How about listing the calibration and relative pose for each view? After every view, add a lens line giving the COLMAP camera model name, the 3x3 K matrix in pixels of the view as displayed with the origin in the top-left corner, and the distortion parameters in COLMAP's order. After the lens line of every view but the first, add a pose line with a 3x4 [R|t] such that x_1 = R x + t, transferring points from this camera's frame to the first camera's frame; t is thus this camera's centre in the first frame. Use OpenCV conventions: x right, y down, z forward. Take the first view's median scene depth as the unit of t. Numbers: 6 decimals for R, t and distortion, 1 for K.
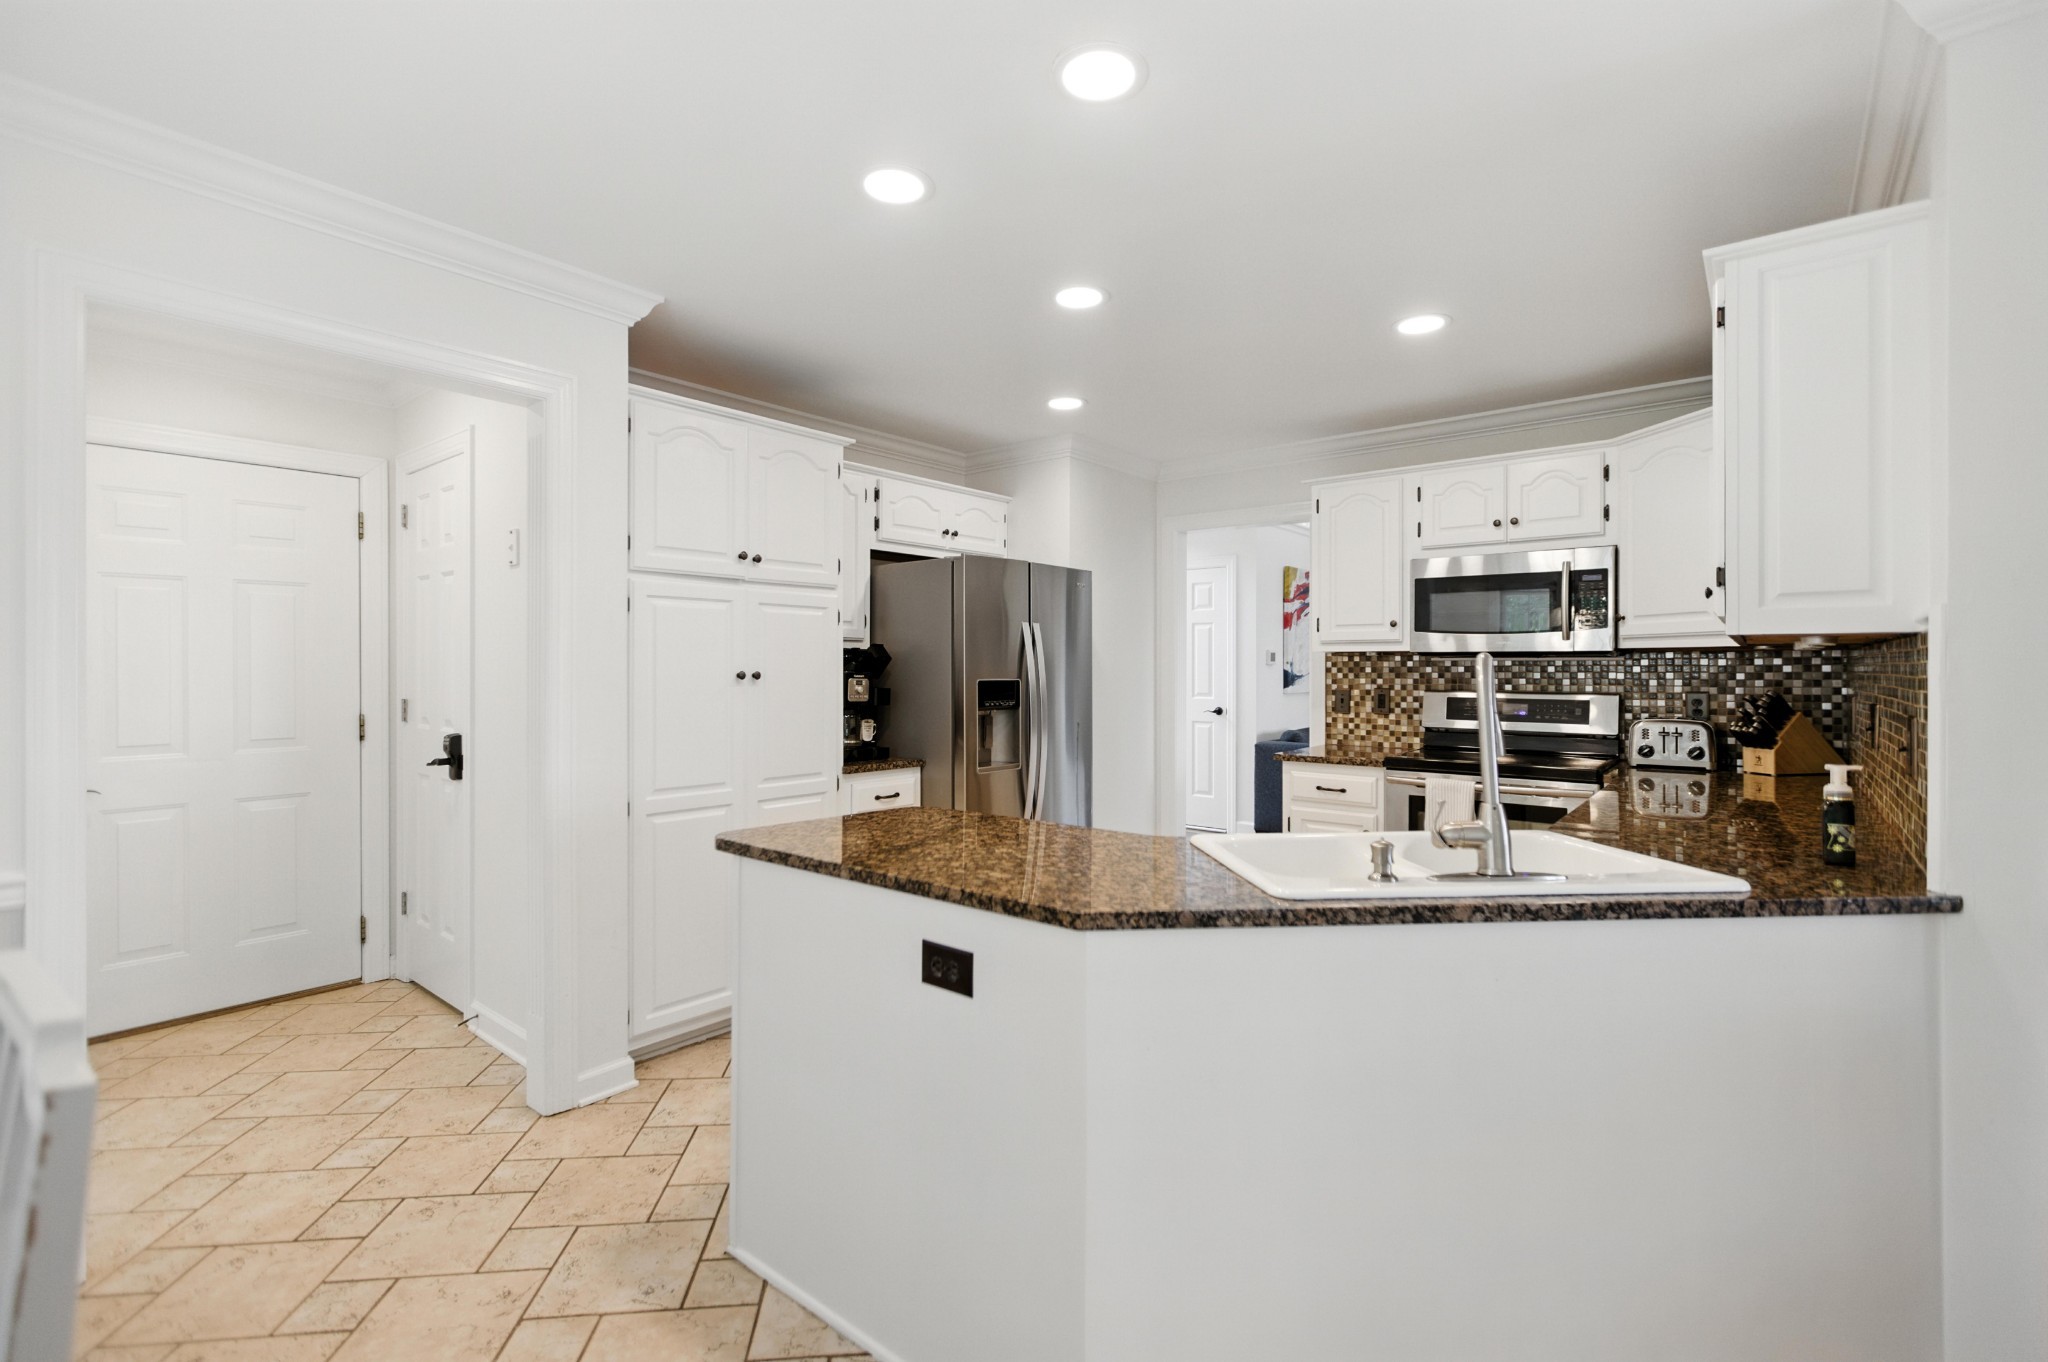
lens RADIAL K [[921.9, 0, 1010.2], [0, 921.9, 666.0], [0, 0, 1]] dist [-0.013196, 0.007057]
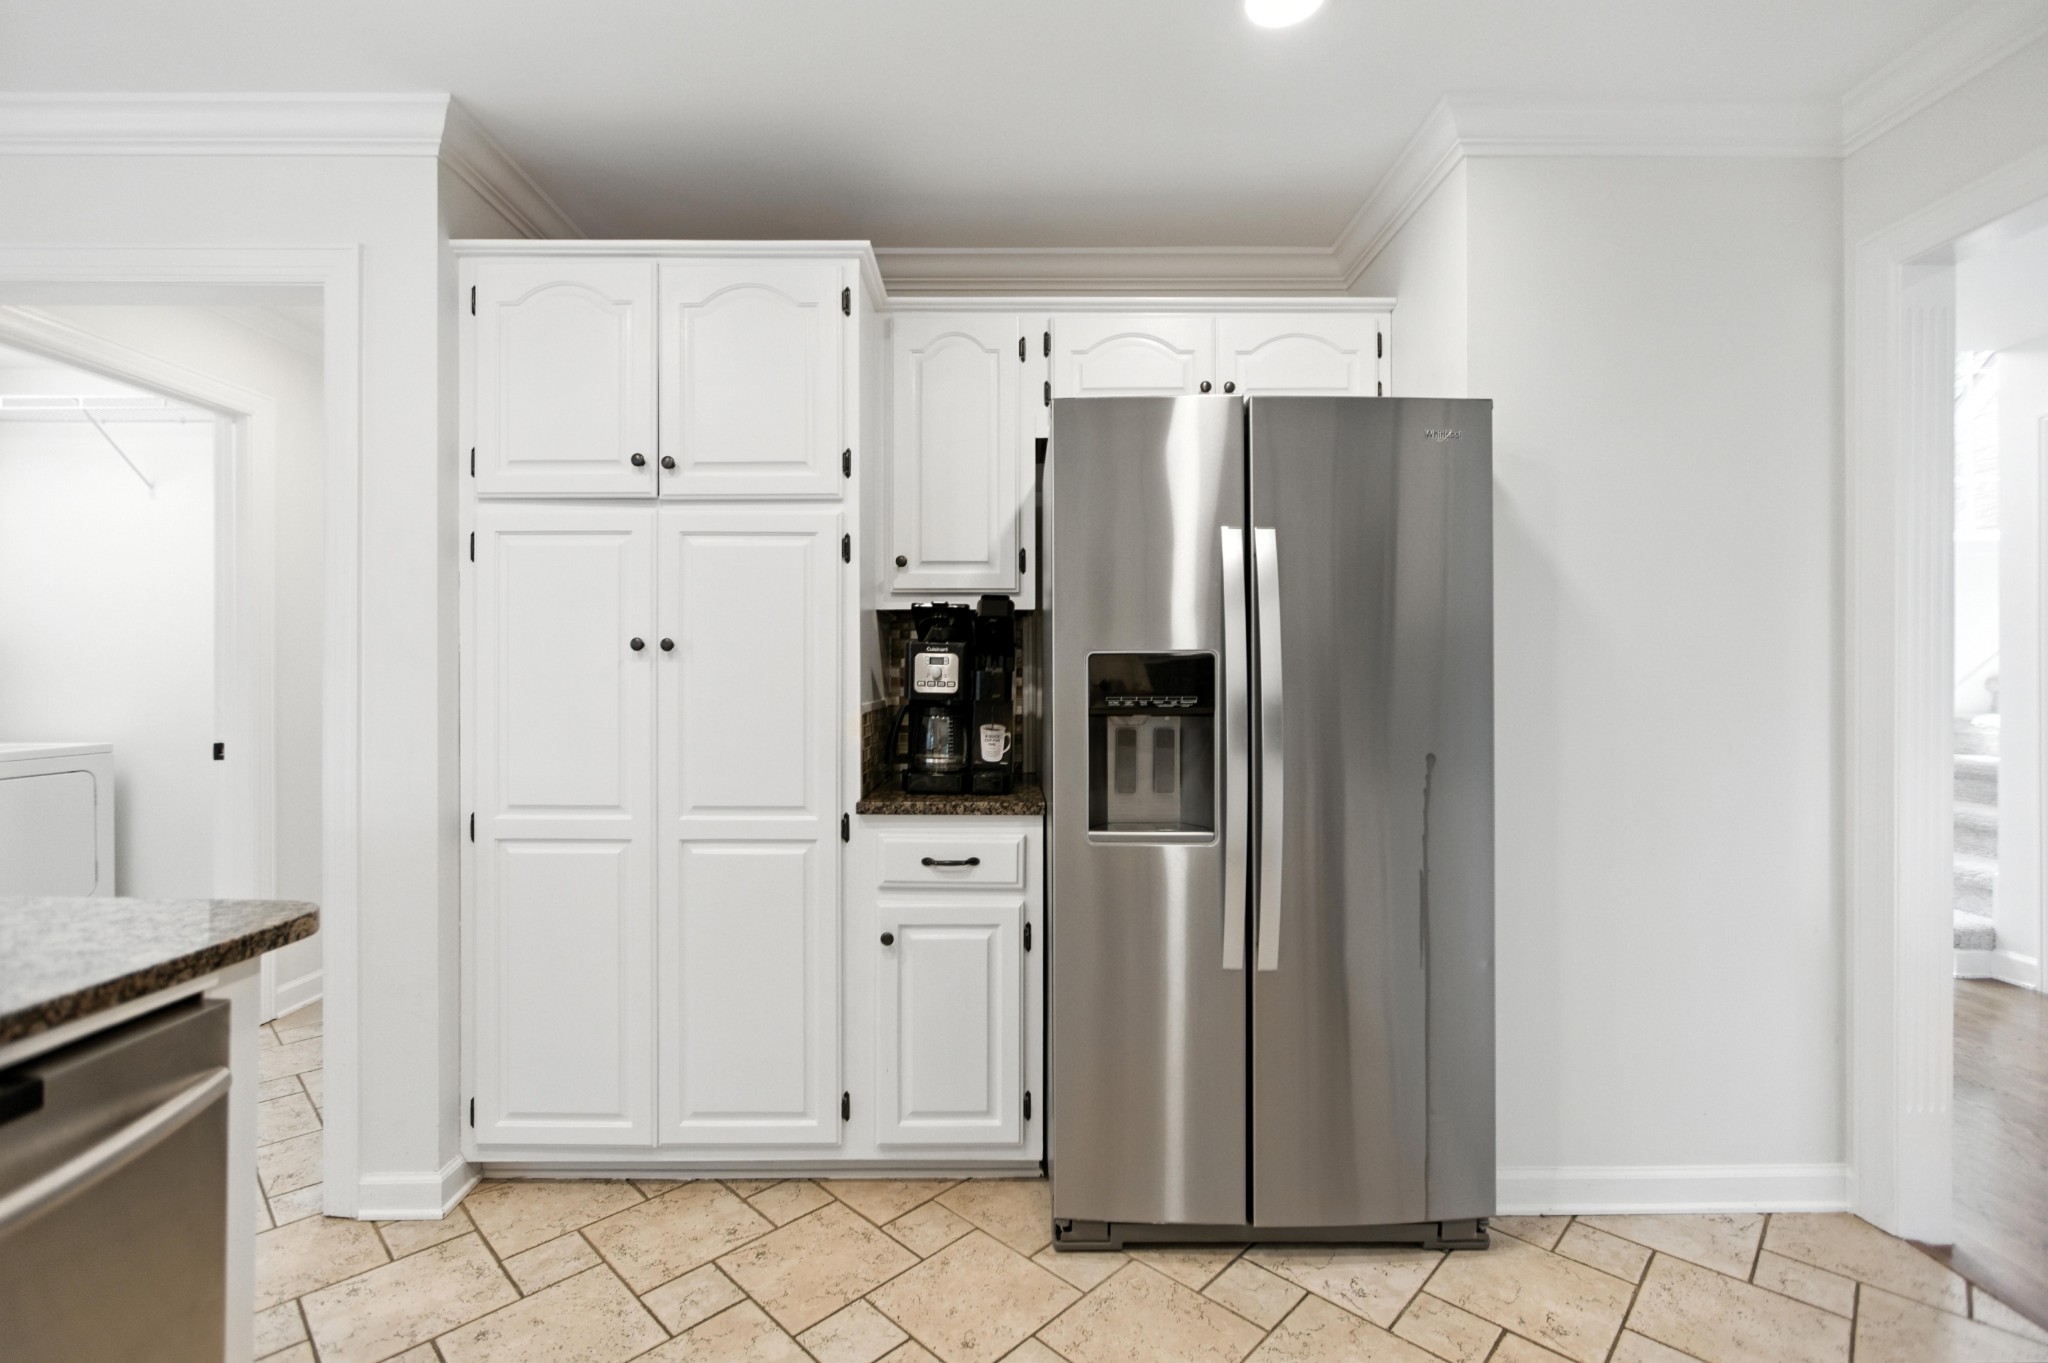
lens RADIAL K [[921.9, 0, 1025.2], [0, 921.9, 673.4], [0, 0, 1]] dist [-0.013196, 0.007057]
pose [[0.645012, -0.000363, -0.764173, 0.322715], [0.002424, 0.999996, 0.001571, 0.025395], [0.764169, -0.002865, 0.645010, 0.665750]]
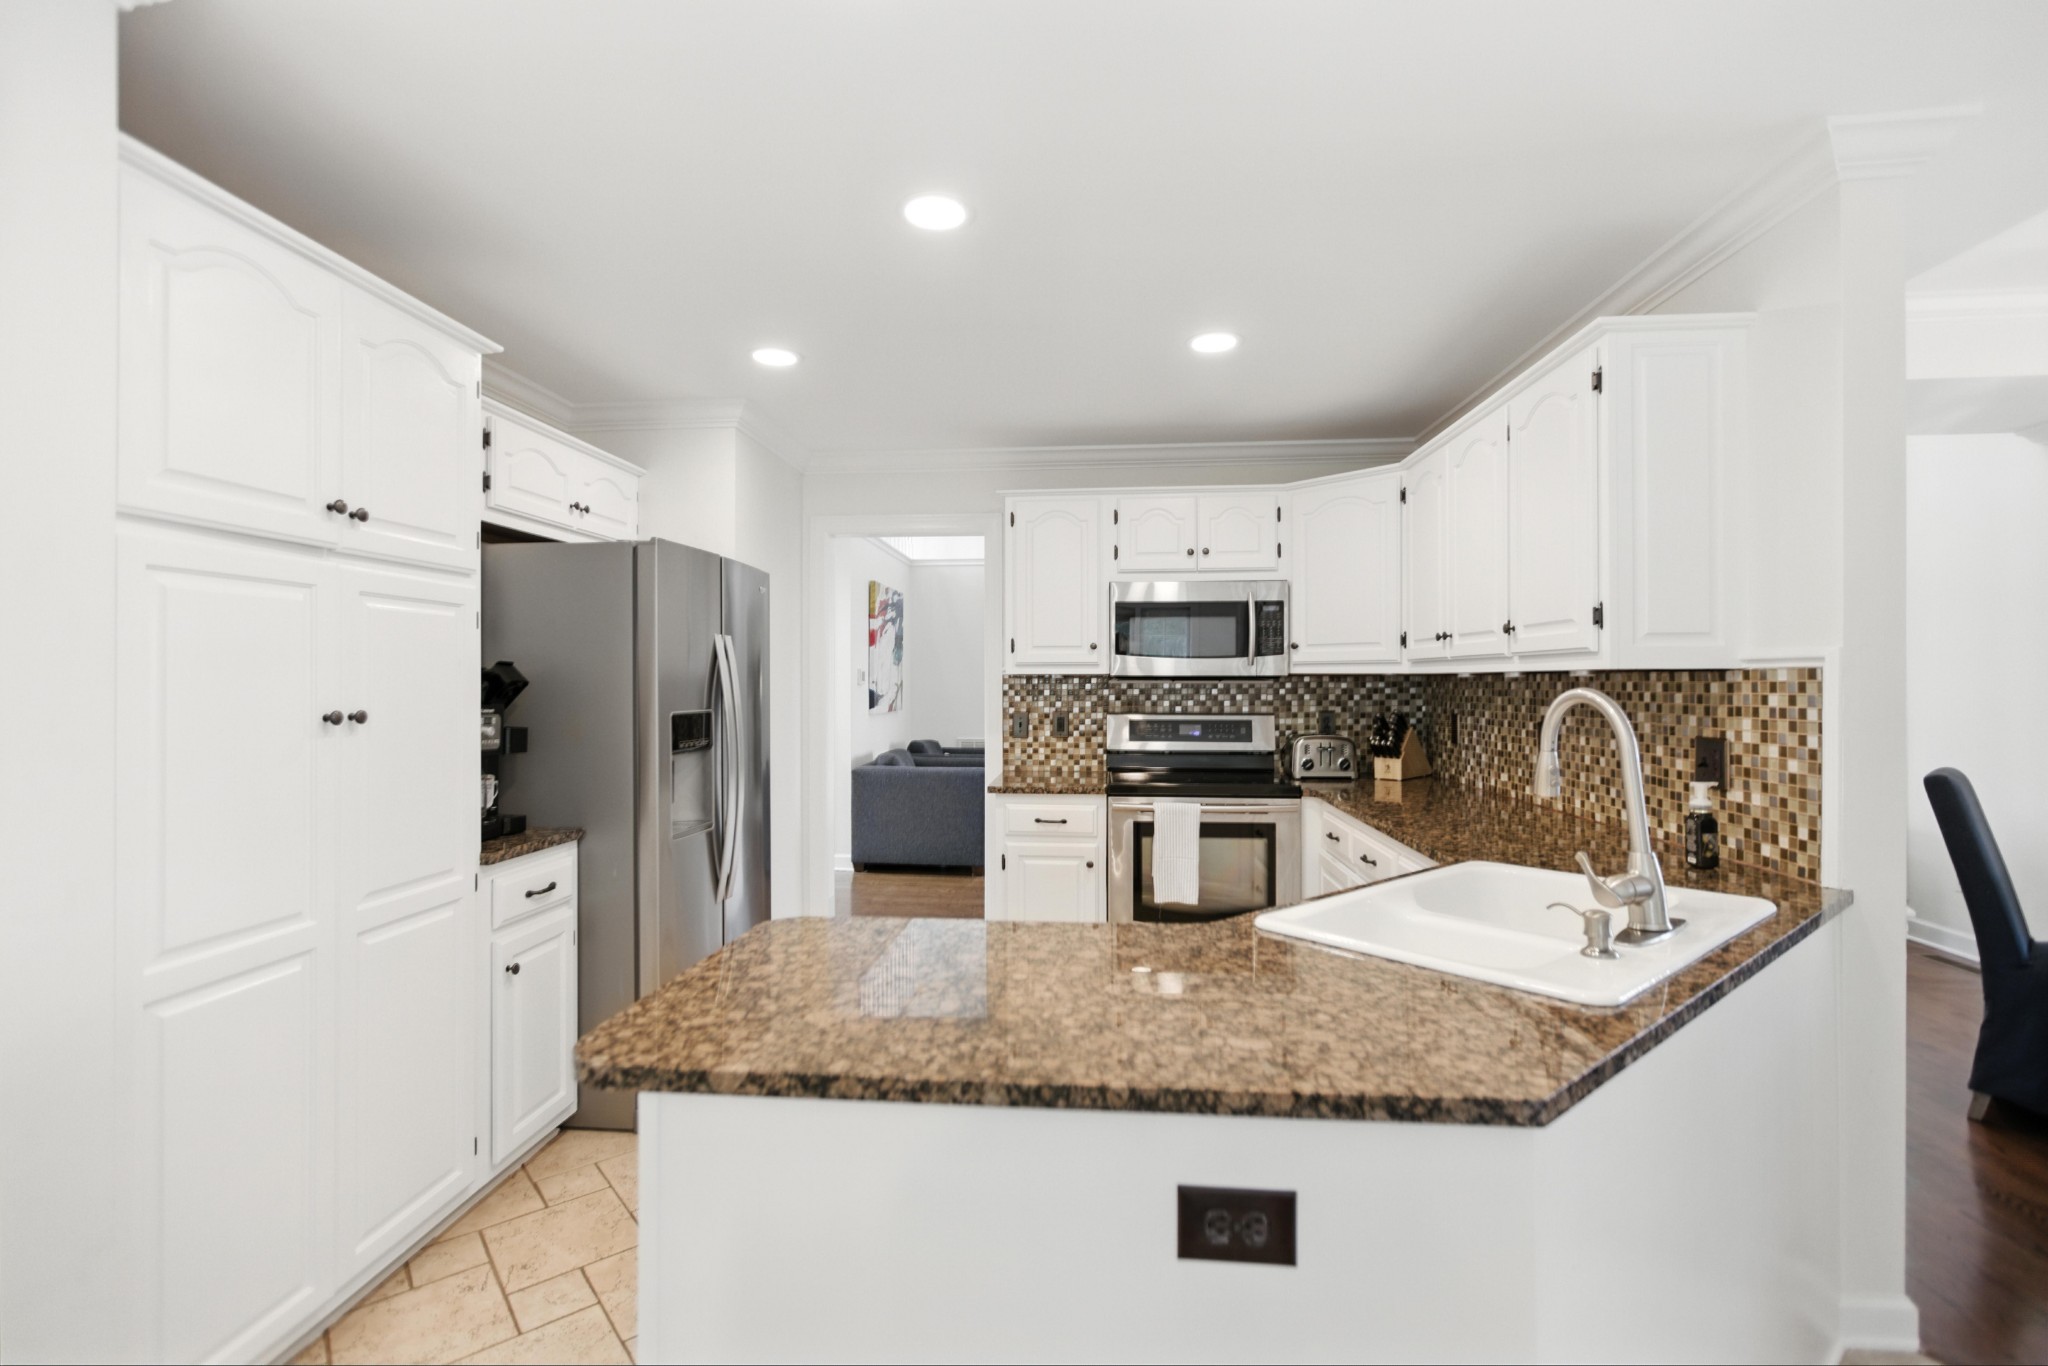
lens RADIAL K [[921.9, 0, 1018.8], [0, 921.9, 678.6], [0, 0, 1]] dist [-0.013196, 0.007057]
pose [[0.825028, 0.000086, 0.565091, -0.222051], [0.001184, 0.999998, -0.001880, -0.010630], [-0.565090, 0.002220, 0.825026, 0.250418]]
